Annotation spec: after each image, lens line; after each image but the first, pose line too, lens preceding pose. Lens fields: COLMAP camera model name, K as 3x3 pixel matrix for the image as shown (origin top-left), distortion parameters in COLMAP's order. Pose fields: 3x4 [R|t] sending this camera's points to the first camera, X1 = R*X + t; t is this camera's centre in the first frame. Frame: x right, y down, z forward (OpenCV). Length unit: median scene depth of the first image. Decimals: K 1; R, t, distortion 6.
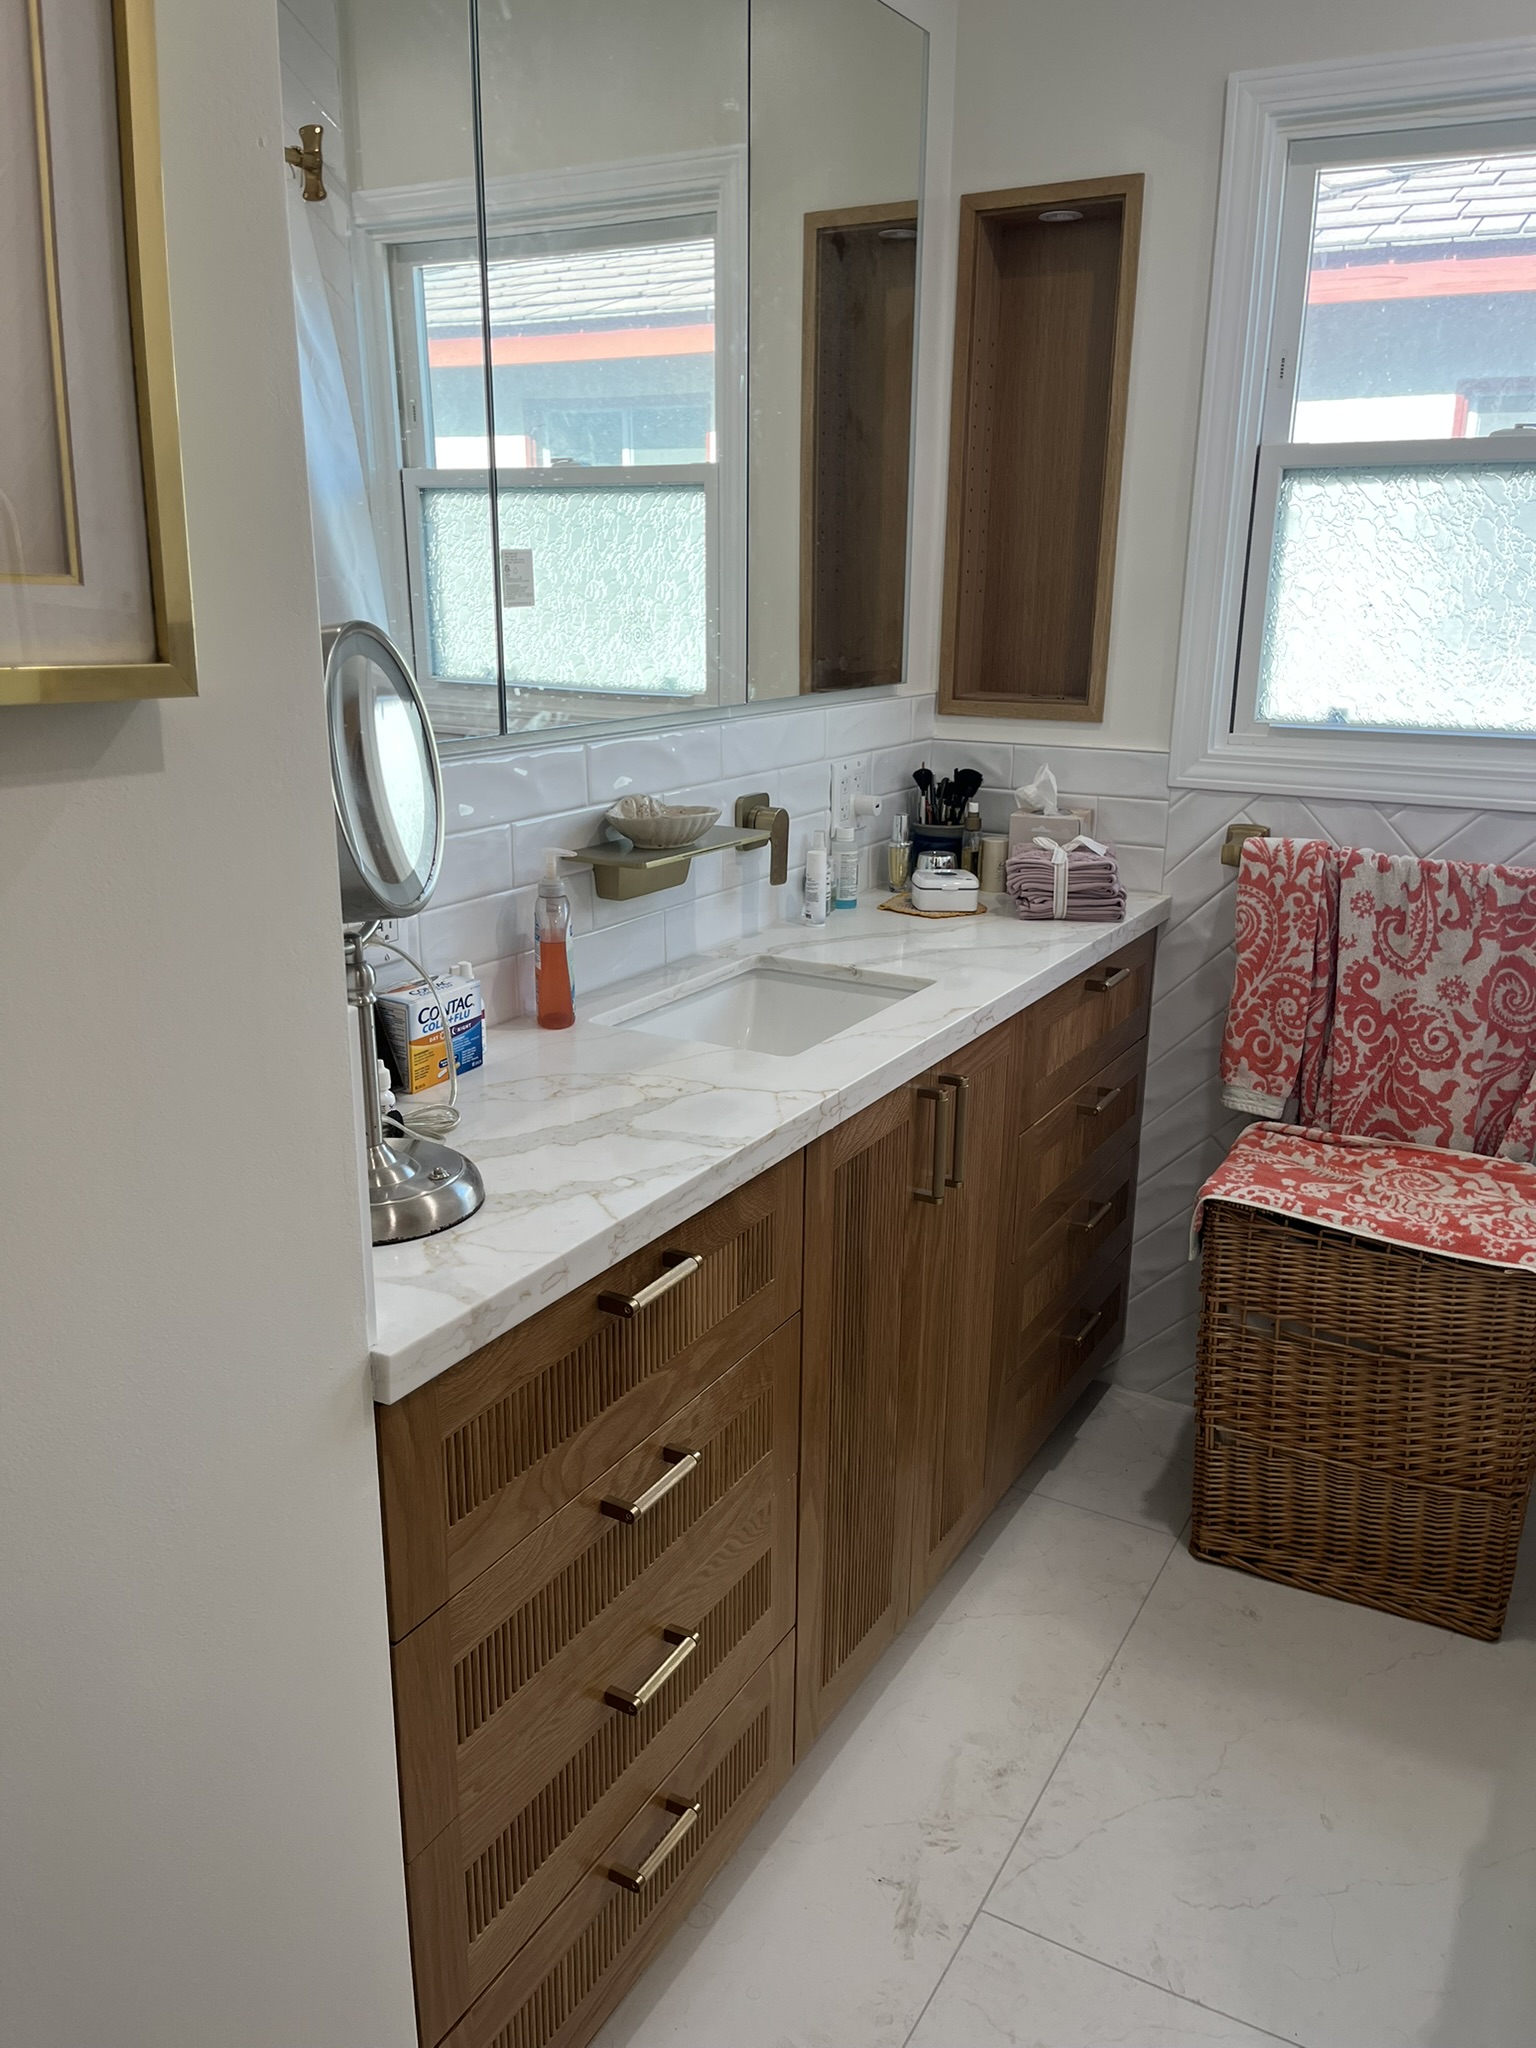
lens RADIAL K [[1563.8, 0, 762.1], [0, 1563.8, 1041.5], [0, 0, 1]] dist [0.044882, -0.041350]
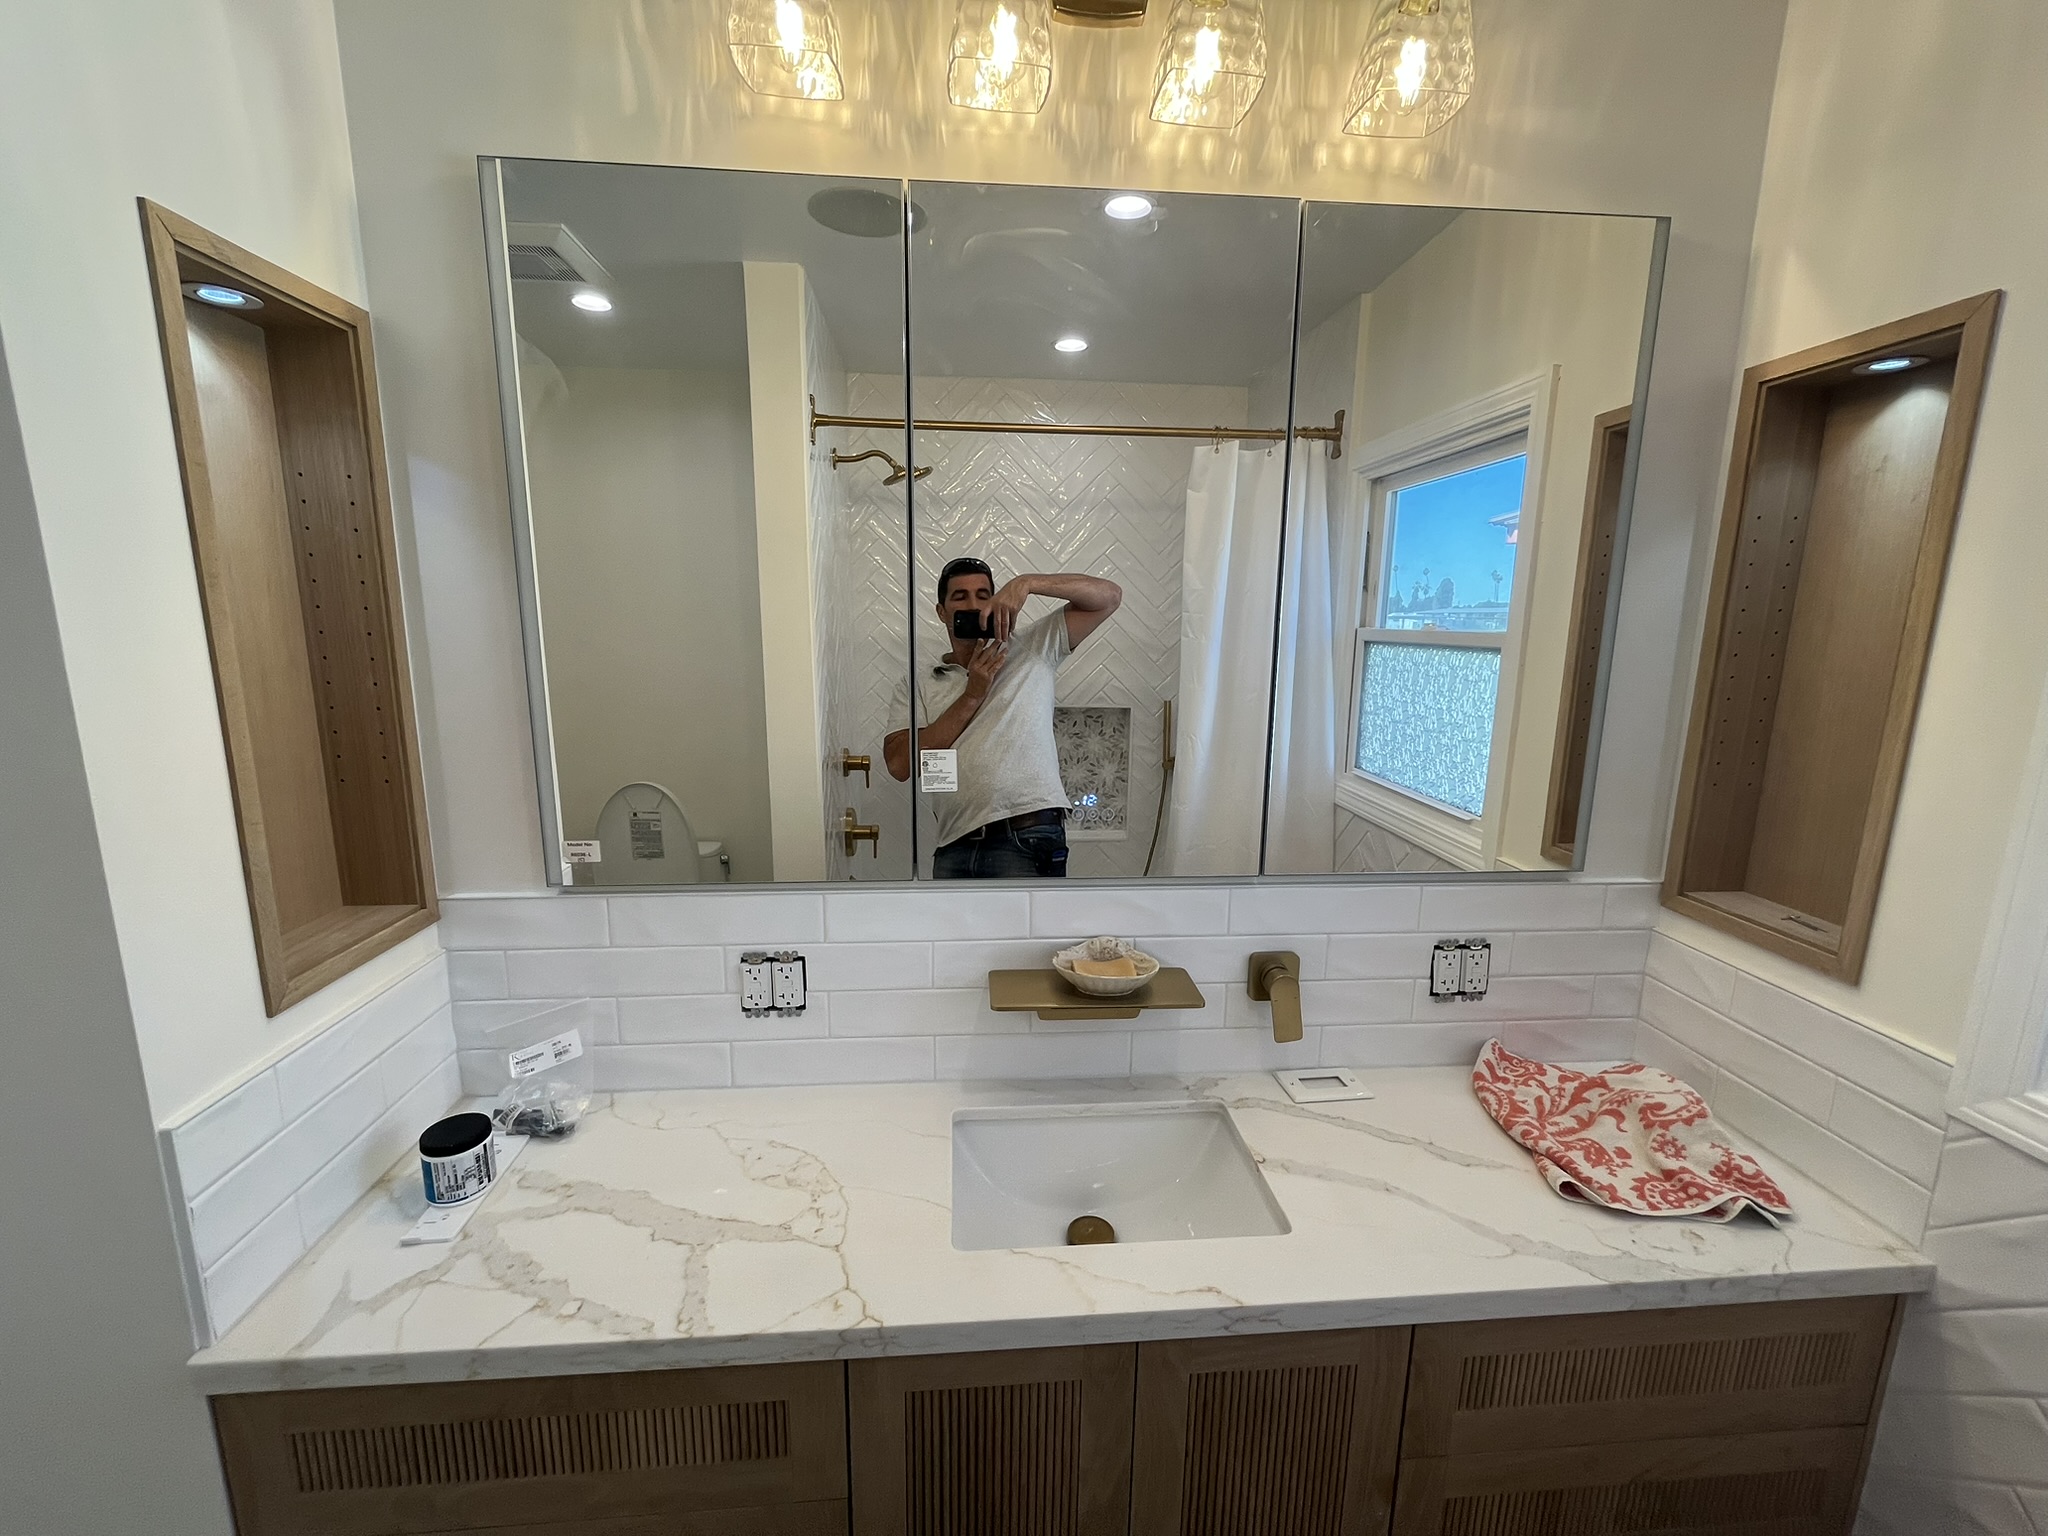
lens RADIAL K [[827.0, 0, 1022.7], [0, 827.0, 767.5], [0, 0, 1]] dist [-0.003817, 0.000299]
pose [[0.570144, 0.147675, -0.808163, 0.347504], [-0.243573, 0.969868, 0.005387, -0.248810], [0.784607, 0.193775, 0.588934, 0.506945]]
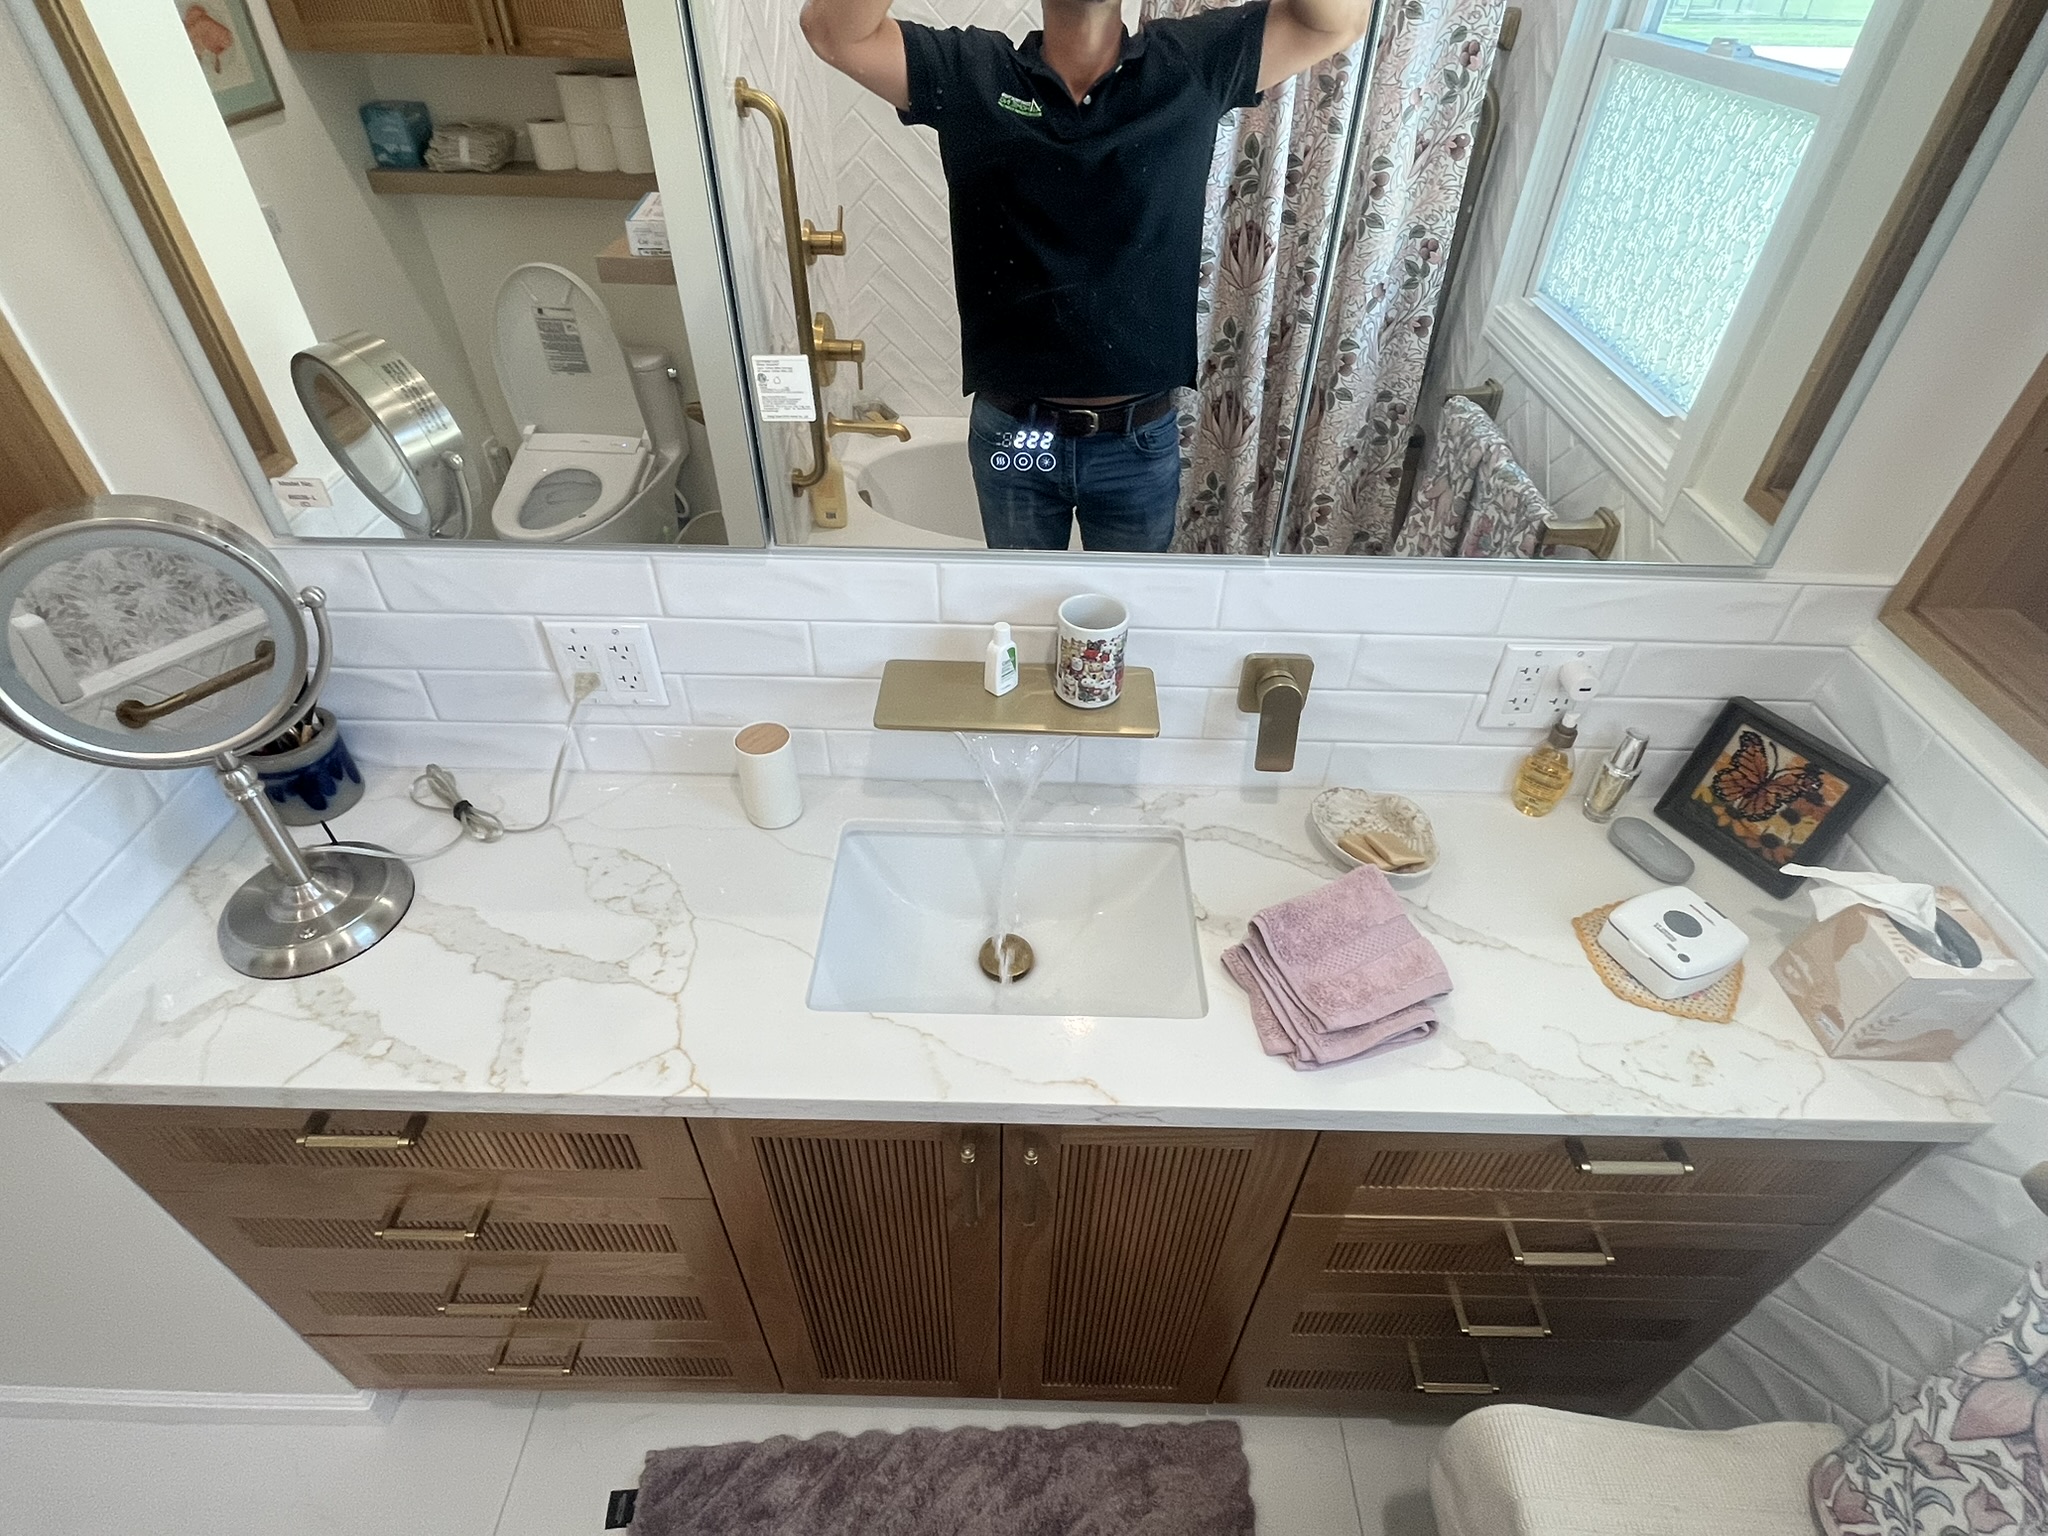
lens RADIAL K [[1026.8, 0, 1021.7], [0, 1026.8, 765.4], [0, 0, 1]] dist [-0.005499, 0.001167]
pose [[0.489182, 0.563487, -0.665720, 0.311637], [-0.261897, 0.822958, 0.504132, -0.346021], [0.831932, -0.072262, 0.550152, 0.615070]]
